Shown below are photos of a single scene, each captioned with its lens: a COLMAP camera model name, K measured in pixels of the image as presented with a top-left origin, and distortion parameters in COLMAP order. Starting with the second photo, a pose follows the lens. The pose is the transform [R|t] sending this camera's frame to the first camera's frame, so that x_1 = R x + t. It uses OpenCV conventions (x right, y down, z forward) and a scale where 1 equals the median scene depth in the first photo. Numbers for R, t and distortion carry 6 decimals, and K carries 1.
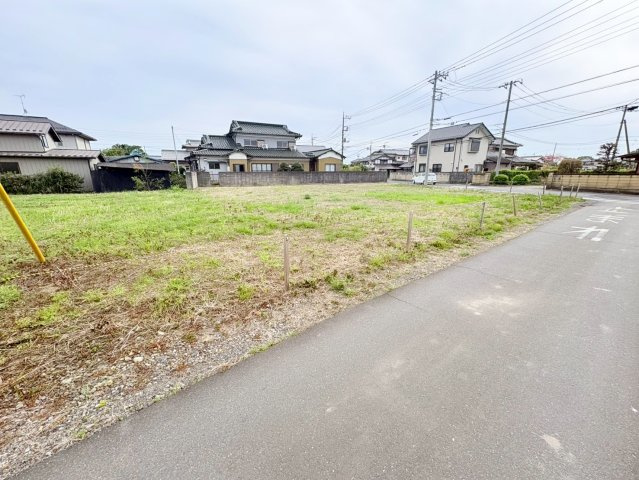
lens RADIAL K [[254.5, 0, 319.5], [0, 254.5, 240.0], [0, 0, 1]] dist [0.000973, -0.000199]
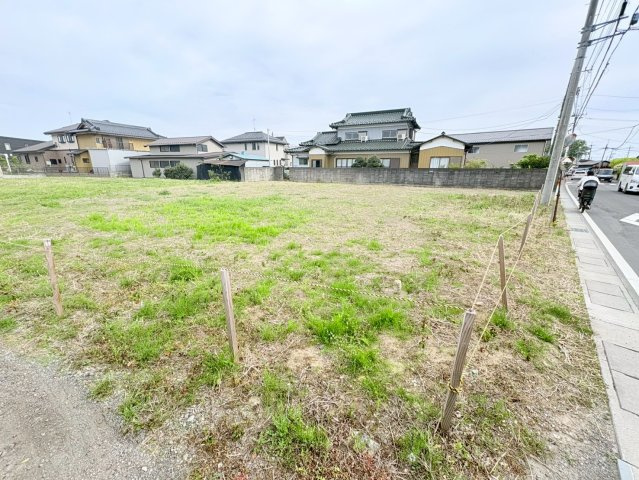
lens RADIAL K [[254.5, 0, 319.5], [0, 254.5, 240.0], [0, 0, 1]] dist [0.000973, -0.000199]
pose [[0.562675, 0.232016, -0.793452, 0.507633], [-0.223777, 0.966721, 0.123992, -0.116466], [0.795815, 0.107789, 0.595869, 0.434624]]
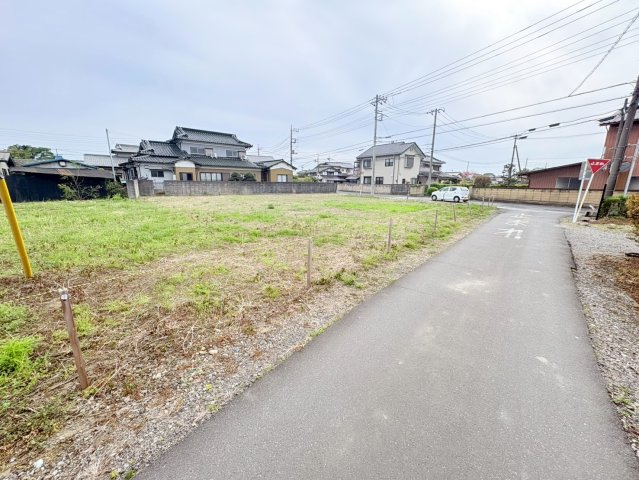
lens RADIAL K [[254.5, 0, 319.5], [0, 254.5, 240.0], [0, 0, 1]] dist [0.000973, -0.000199]
pose [[0.977623, -0.029849, 0.208237, -0.035502], [0.038015, 0.998653, -0.035323, 0.003406], [-0.206903, 0.042449, 0.977440, -0.013234]]
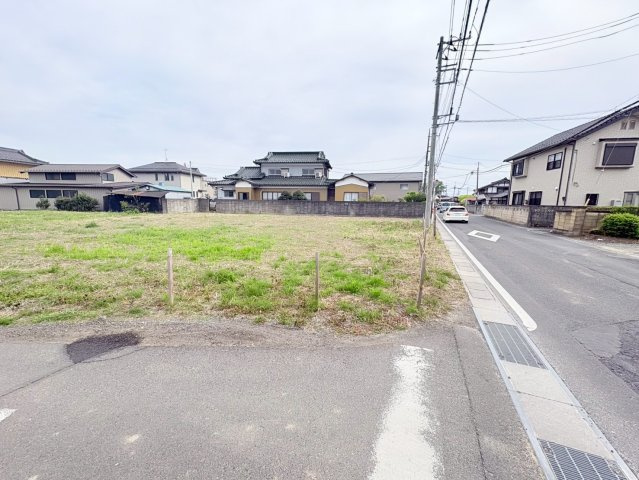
lens RADIAL K [[254.5, 0, 319.5], [0, 254.5, 240.0], [0, 0, 1]] dist [0.000973, -0.000199]
pose [[0.802652, 0.105841, -0.586981, 0.520811], [-0.172837, 0.983178, -0.059061, -0.096149], [0.570856, 0.148857, 0.807443, 0.355961]]
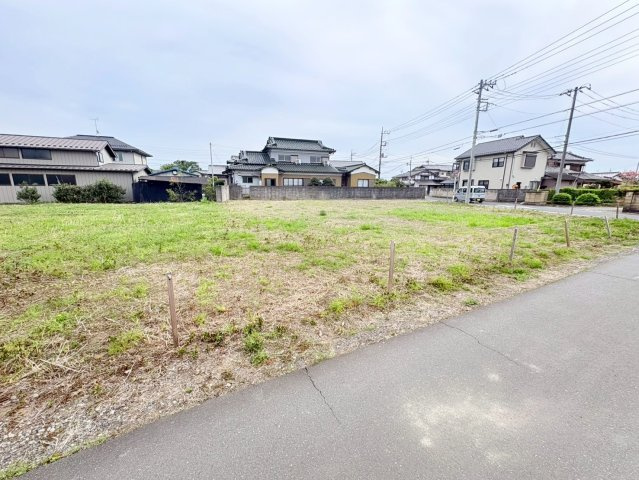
lens RADIAL K [[254.5, 0, 319.5], [0, 254.5, 240.0], [0, 0, 1]] dist [0.000973, -0.000199]
pose [[0.986979, 0.046285, -0.154045, 0.043045], [-0.054768, 0.997181, -0.051285, -0.010401], [0.151237, 0.059054, 0.986732, 0.036759]]
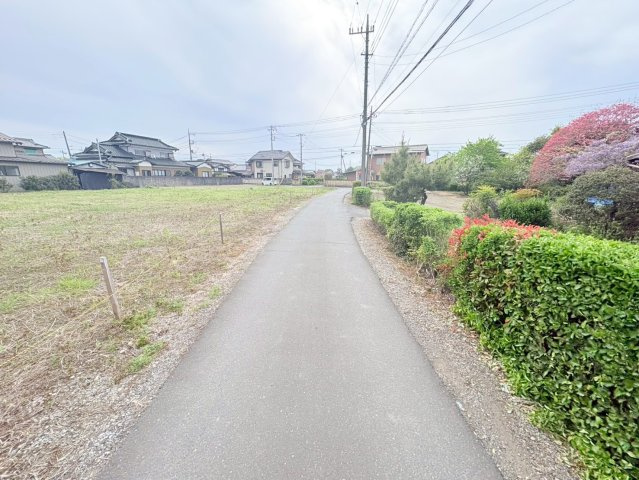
lens RADIAL K [[254.5, 0, 319.5], [0, 254.5, 240.0], [0, 0, 1]] dist [0.000973, -0.000199]
pose [[0.732407, -0.147427, 0.664714, -0.551849], [0.161906, 0.985983, 0.040287, 0.133800], [-0.661337, 0.078114, 0.746010, -0.488641]]
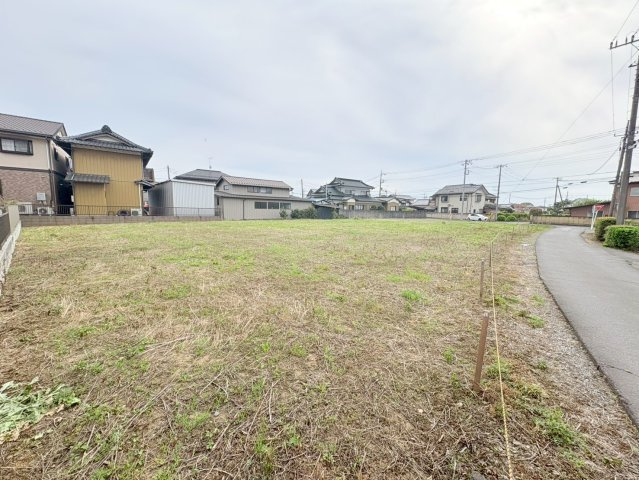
lens RADIAL K [[254.5, 0, 319.5], [0, 254.5, 240.0], [0, 0, 1]] dist [0.000973, -0.000199]
pose [[0.993636, 0.014173, 0.111741, -0.658856], [0.001748, 0.989993, -0.141106, 0.141207], [-0.112622, 0.140404, 0.983668, -0.507968]]
